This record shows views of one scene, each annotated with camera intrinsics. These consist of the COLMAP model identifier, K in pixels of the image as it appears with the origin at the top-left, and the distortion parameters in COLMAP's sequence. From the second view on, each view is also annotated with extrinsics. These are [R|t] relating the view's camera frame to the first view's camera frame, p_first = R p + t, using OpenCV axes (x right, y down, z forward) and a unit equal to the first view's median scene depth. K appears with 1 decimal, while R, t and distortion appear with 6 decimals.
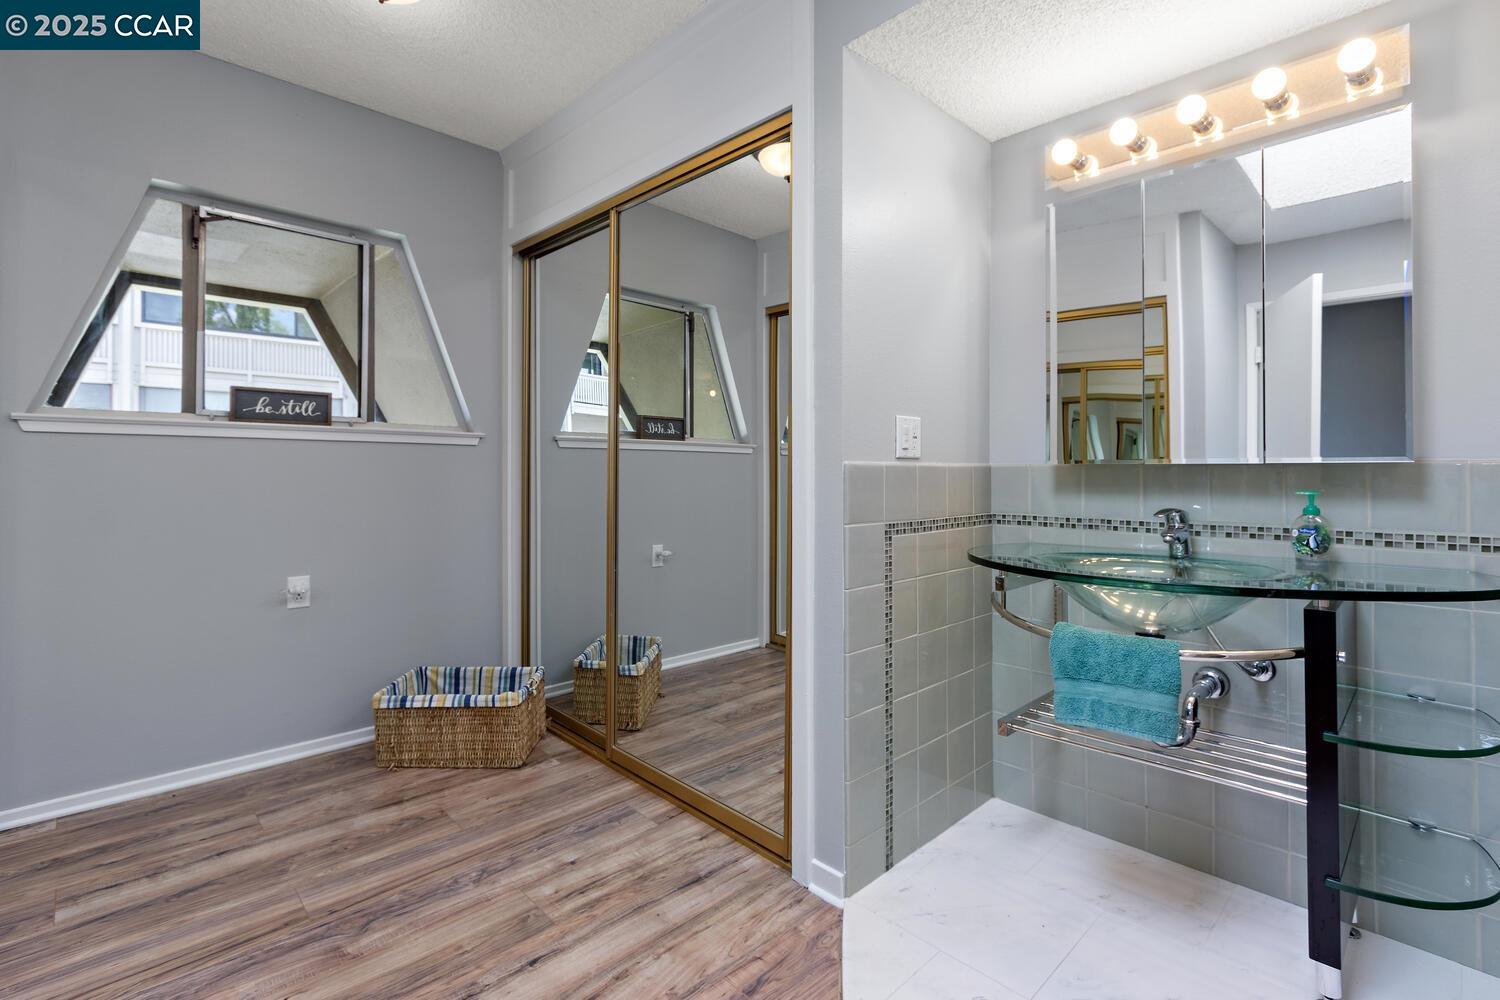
lens RADIAL K [[688.9, 0, 752.9], [0, 688.9, 470.4], [0, 0, 1]] dist [-0.004065, -0.000149]
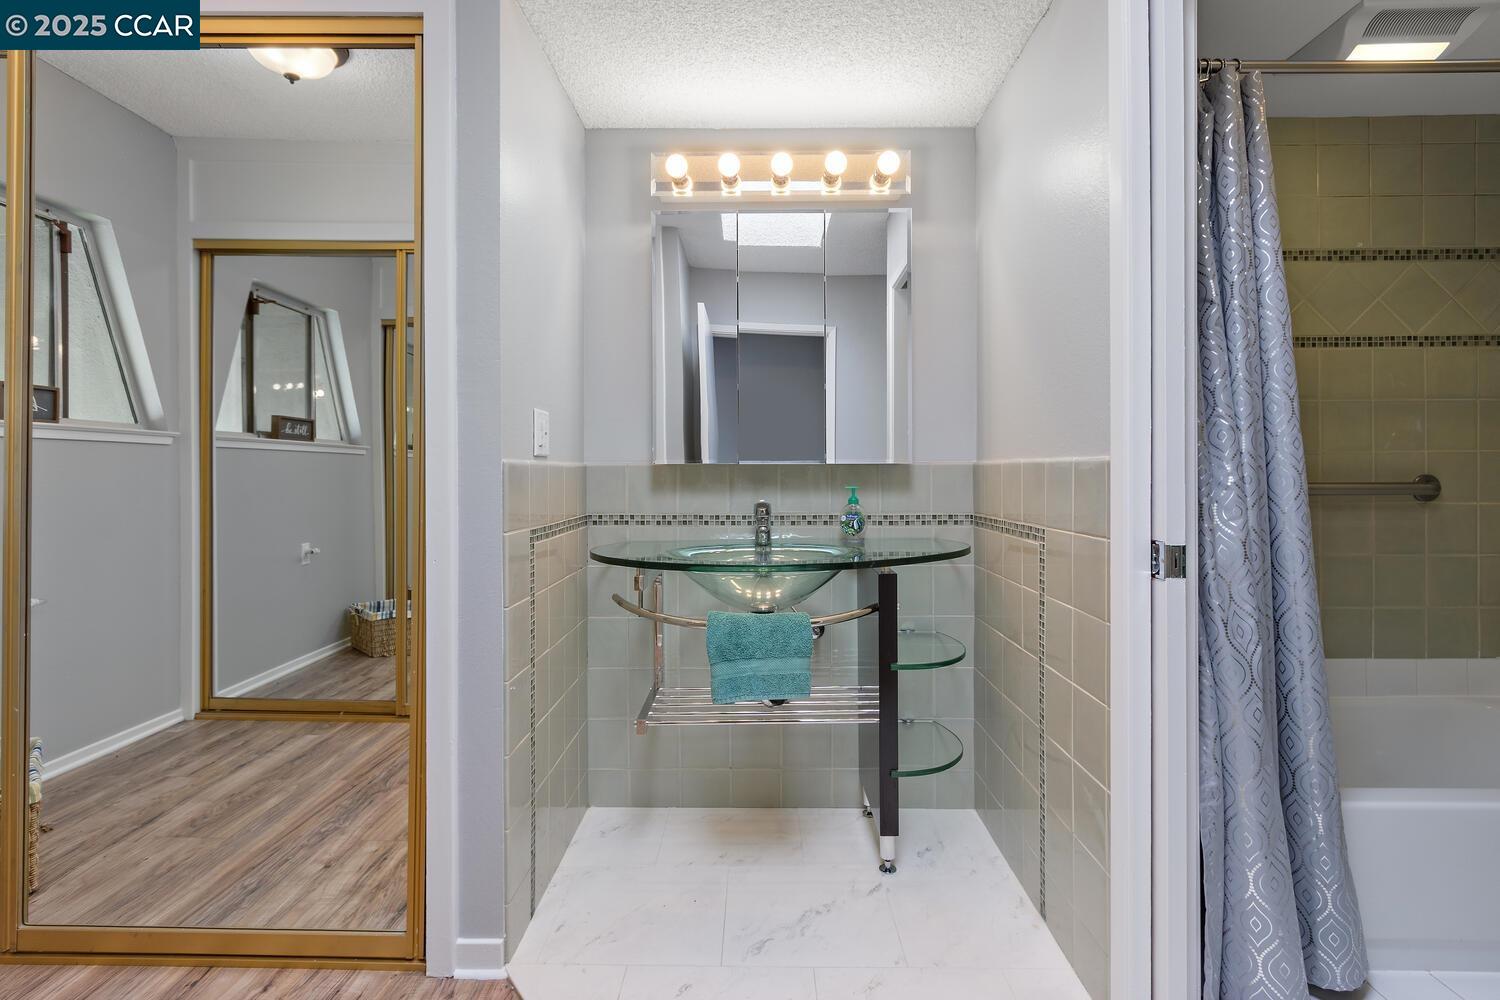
lens RADIAL K [[759.6, 0, 748.3], [0, 759.6, 476.5], [0, 0, 1]] dist [0.001543, -0.000363]
pose [[0.704962, -0.007057, 0.709210, -0.289107], [0.000169, 0.999952, 0.009781, -0.001154], [-0.709245, -0.006776, 0.704929, 0.102303]]
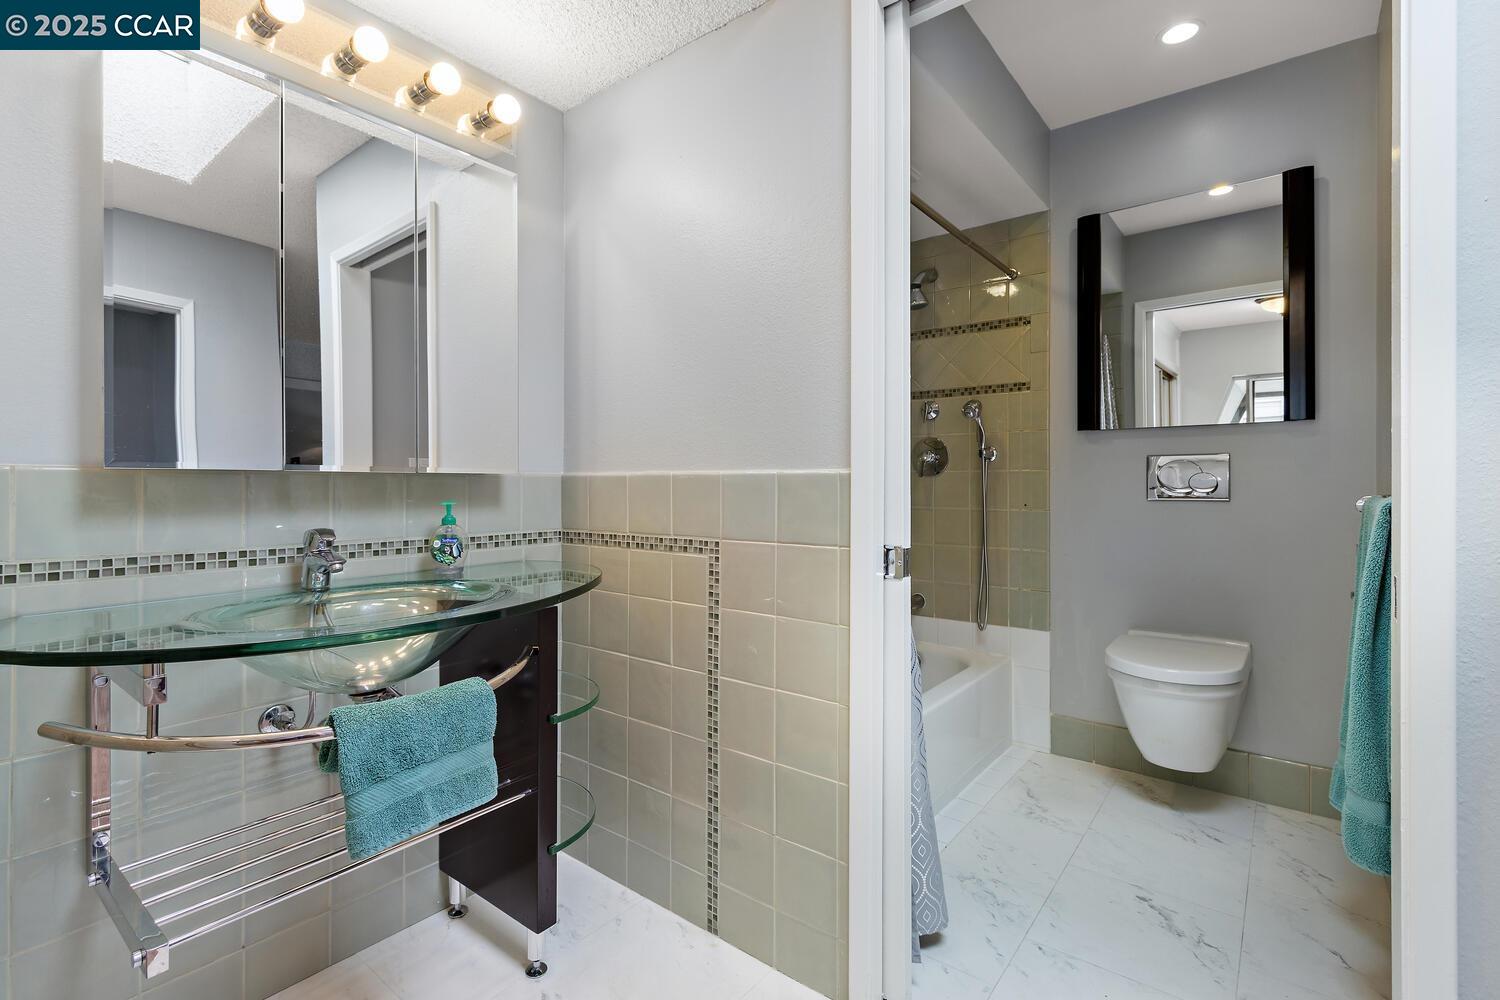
lens RADIAL K [[687.1, 0, 747.9], [0, 687.1, 483.1], [0, 0, 1]] dist [0.000116, -0.000074]
pose [[-0.139878, 0.001078, 0.990168, -0.213432], [-0.005718, 0.999982, -0.001897, 0.002197], [-0.990152, -0.005927, -0.139869, 0.578355]]
